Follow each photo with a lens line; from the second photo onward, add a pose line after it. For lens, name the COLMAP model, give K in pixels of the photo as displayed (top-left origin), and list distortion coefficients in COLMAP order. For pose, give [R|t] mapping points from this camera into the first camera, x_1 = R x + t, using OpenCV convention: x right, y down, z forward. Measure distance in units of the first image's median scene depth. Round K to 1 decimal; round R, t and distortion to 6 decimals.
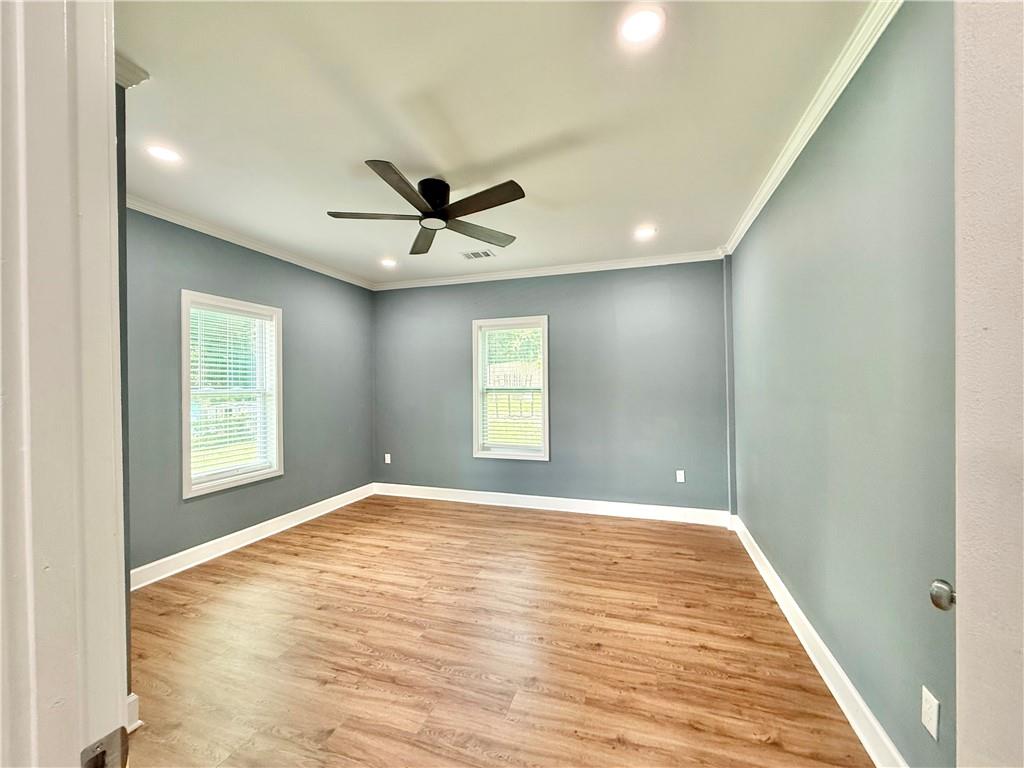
lens RADIAL K [[409.5, 0, 508.7], [0, 409.5, 382.5], [0, 0, 1]] dist [0.001230, -0.000403]
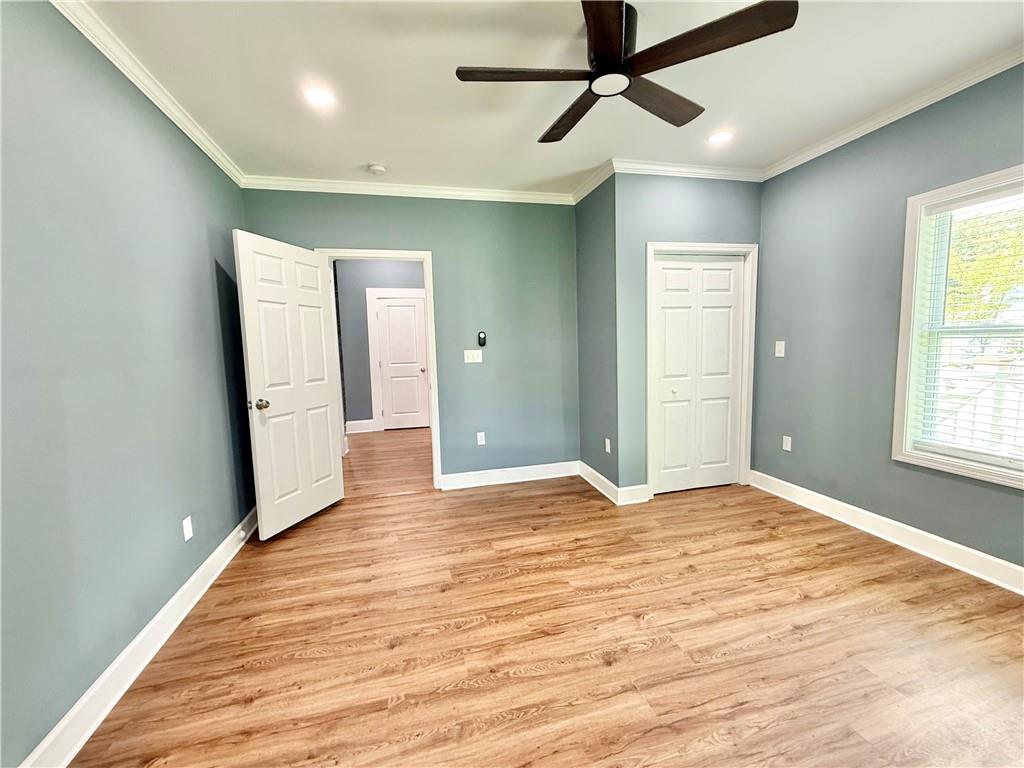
lens RADIAL K [[409.5, 0, 508.7], [0, 409.5, 382.5], [0, 0, 1]] dist [0.001230, -0.000403]
pose [[-0.839564, 0.085301, -0.536521, 0.416009], [0.037271, 0.994313, 0.099763, 0.024554], [0.541980, 0.063761, -0.837969, 1.768325]]
